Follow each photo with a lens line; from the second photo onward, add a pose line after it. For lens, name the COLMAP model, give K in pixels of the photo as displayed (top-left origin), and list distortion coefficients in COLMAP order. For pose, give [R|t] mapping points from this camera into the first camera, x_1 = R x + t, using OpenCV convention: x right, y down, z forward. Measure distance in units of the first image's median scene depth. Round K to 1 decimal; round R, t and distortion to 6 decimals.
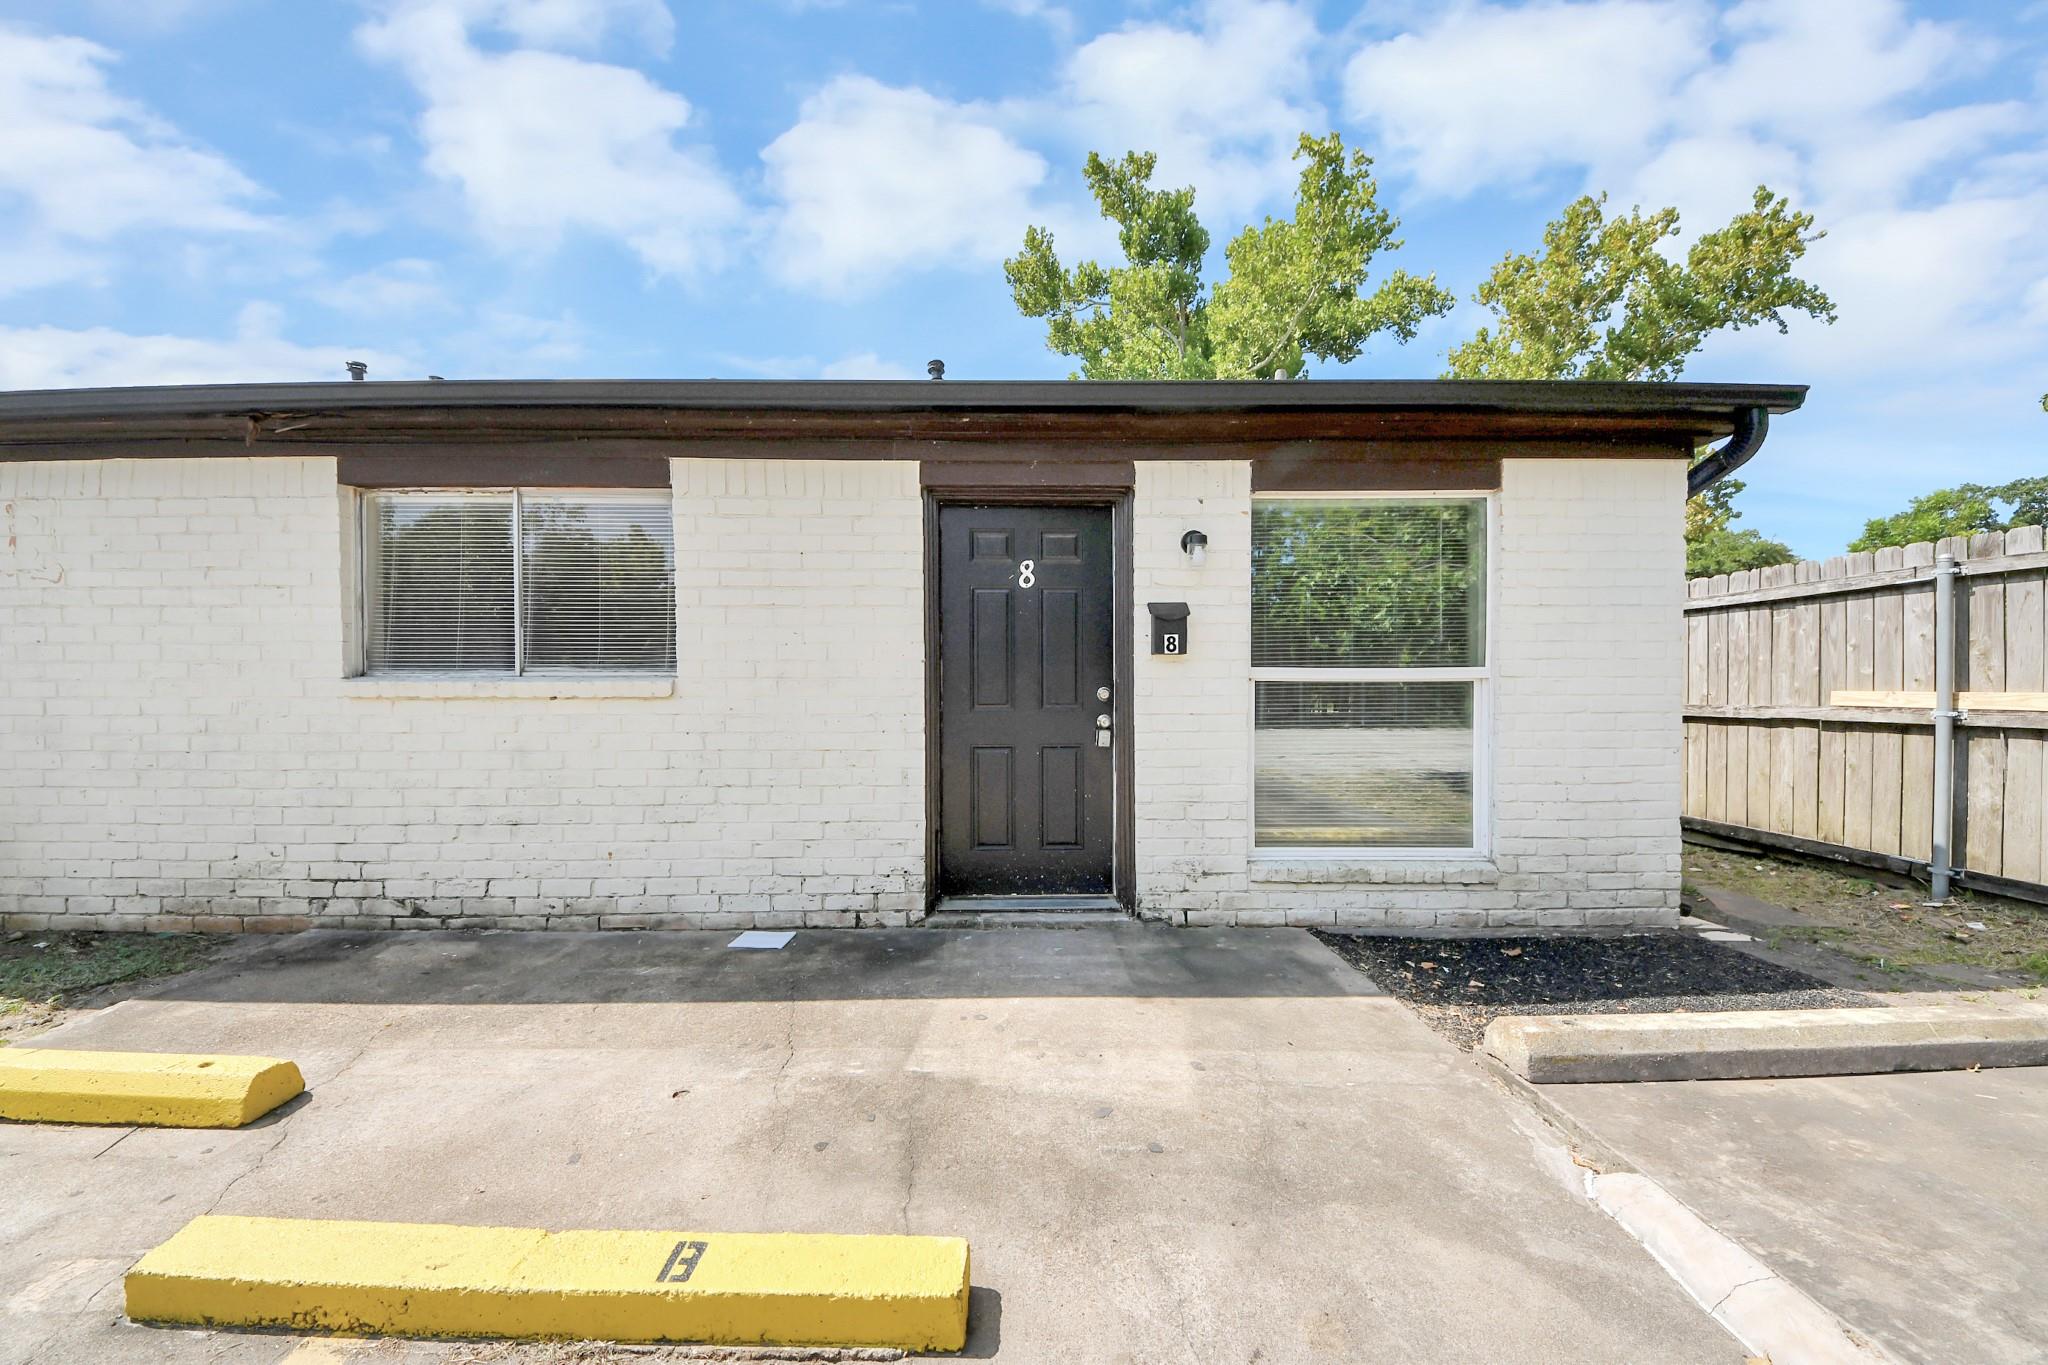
lens RADIAL K [[760.0, 0, 1039.1], [0, 760.0, 687.0], [0, 0, 1]] dist [0.042154, -0.018267]
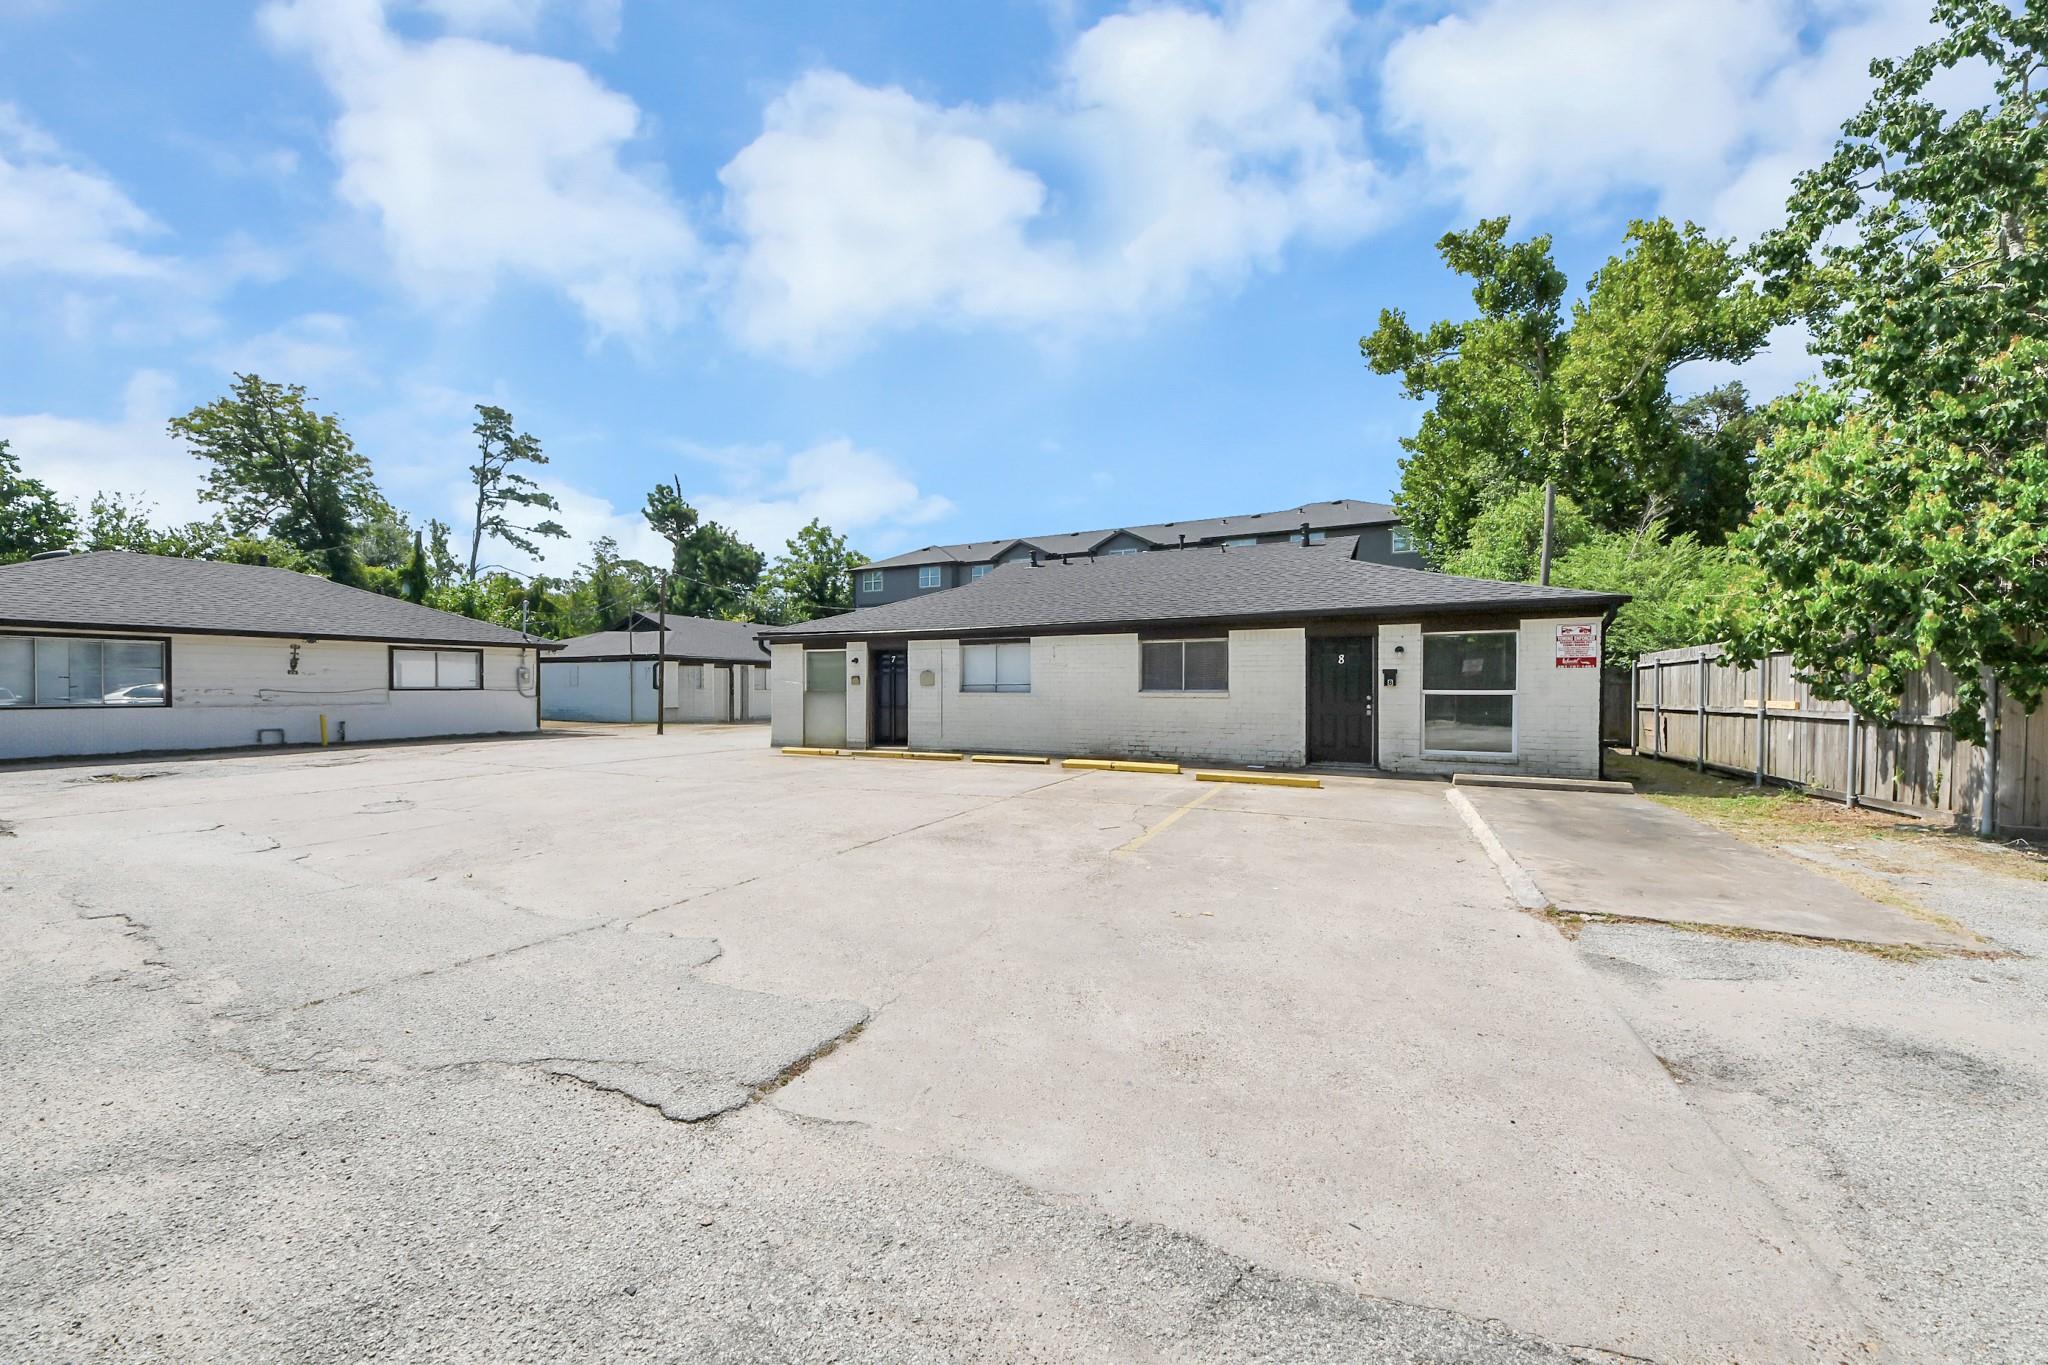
lens RADIAL K [[760.0, 0, 1039.1], [0, 760.0, 687.0], [0, 0, 1]] dist [0.042154, -0.018267]
pose [[0.899687, 0.002692, -0.436528, 0.069644], [-0.004290, 0.999987, -0.002673, -0.006218], [0.436515, 0.004278, 0.899687, -0.694574]]
